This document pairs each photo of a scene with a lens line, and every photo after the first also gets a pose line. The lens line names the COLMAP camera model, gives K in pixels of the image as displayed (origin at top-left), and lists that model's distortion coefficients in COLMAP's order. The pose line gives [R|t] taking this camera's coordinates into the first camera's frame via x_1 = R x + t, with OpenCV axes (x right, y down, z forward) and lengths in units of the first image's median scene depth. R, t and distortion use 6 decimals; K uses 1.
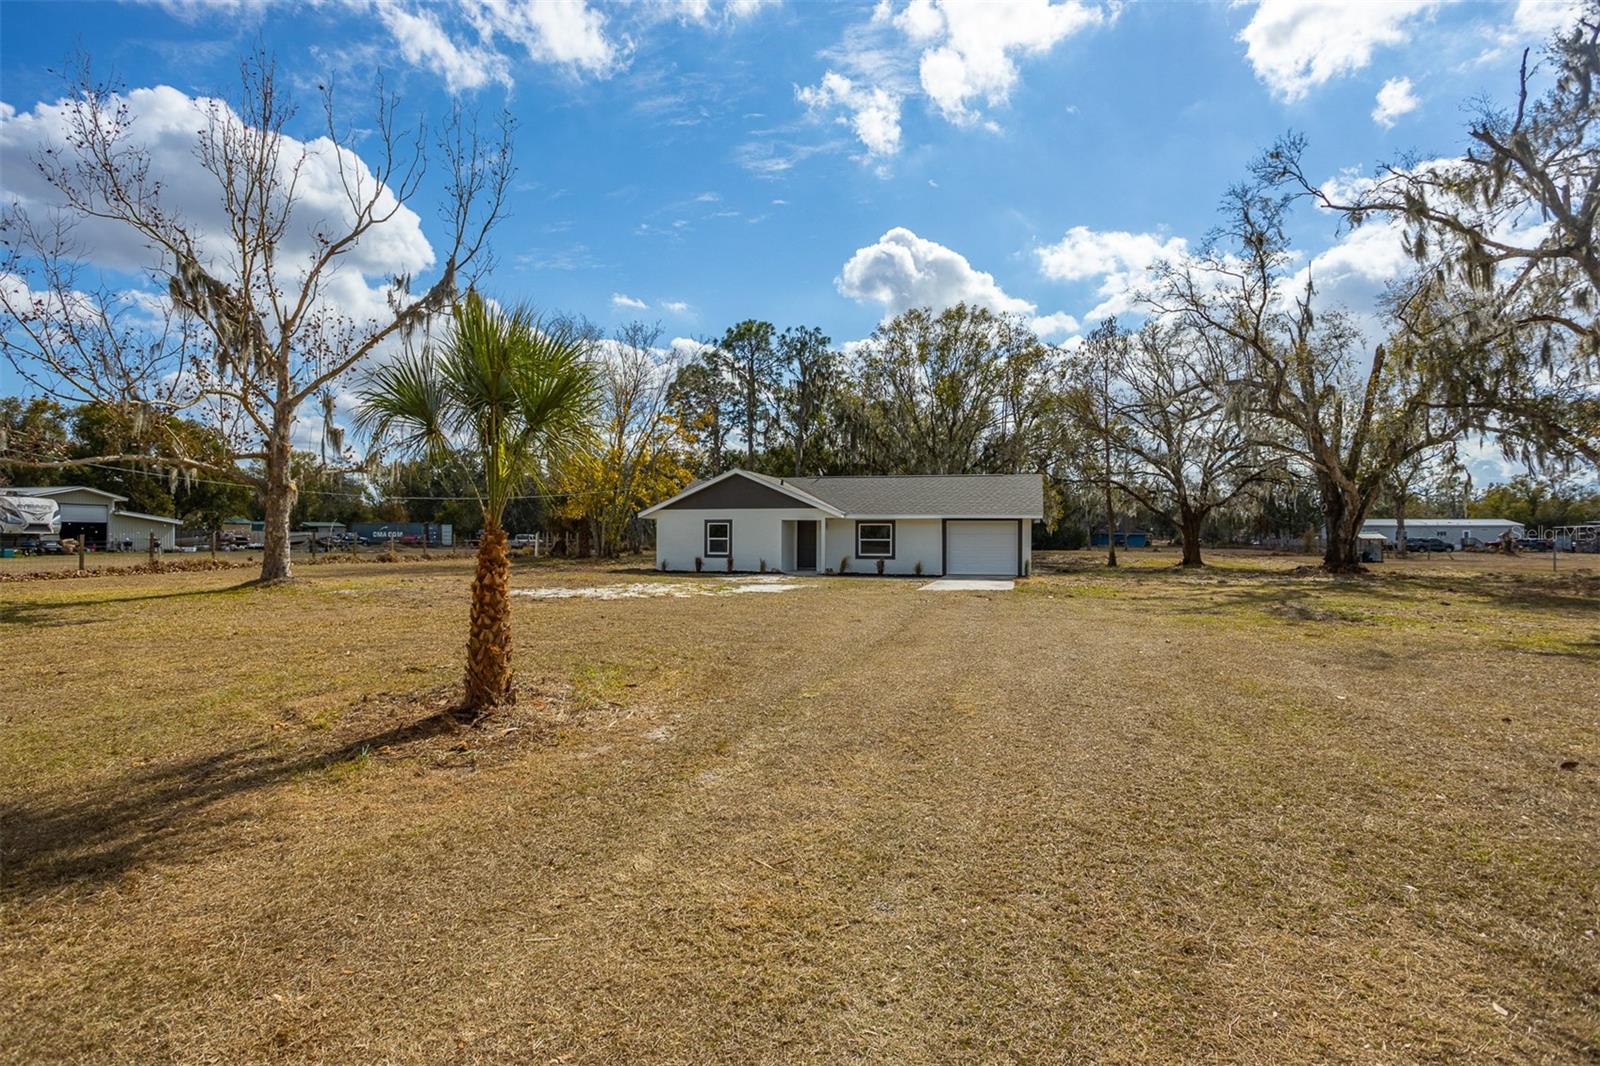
lens RADIAL K [[839.8, 0, 832.9], [0, 839.8, 537.0], [0, 0, 1]] dist [-0.054056, 0.038384]
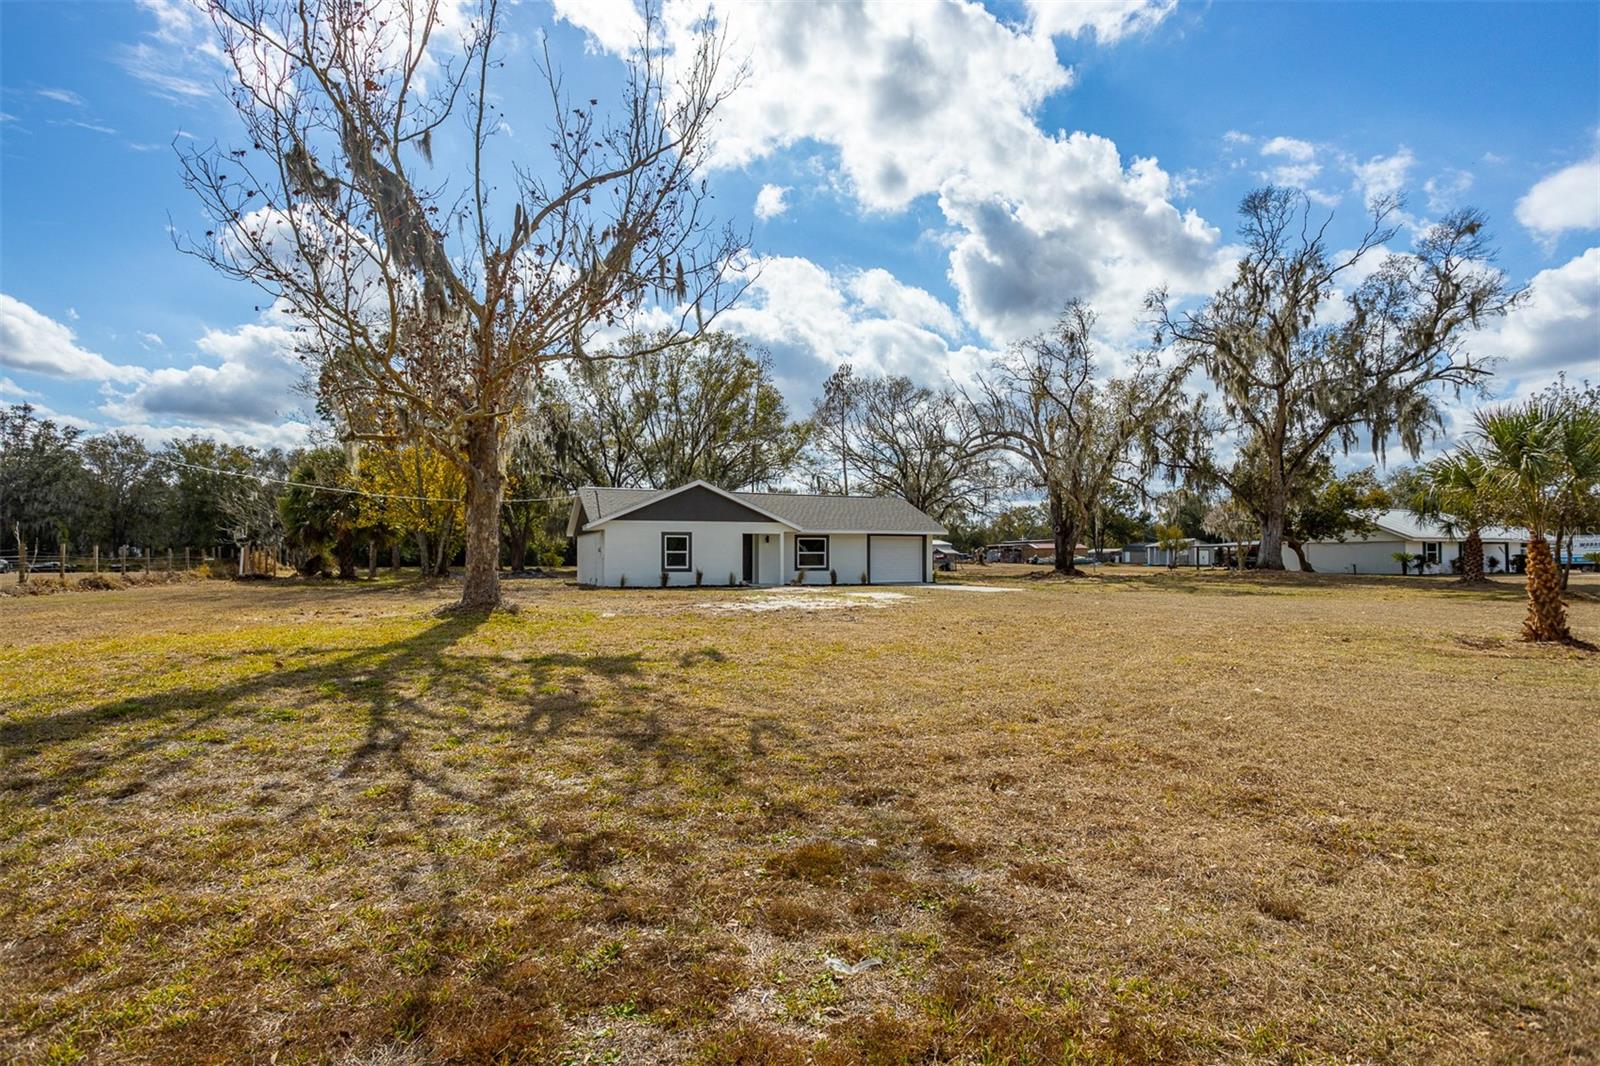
lens RADIAL K [[813.3, 0, 822.1], [0, 813.3, 530.9], [0, 0, 1]] dist [-0.001668, 0.000041]
pose [[0.776487, 0.014685, 0.629963, -0.591701], [0.003384, 0.999617, -0.027474, 0.003972], [-0.630125, 0.023465, 0.776139, 0.177968]]
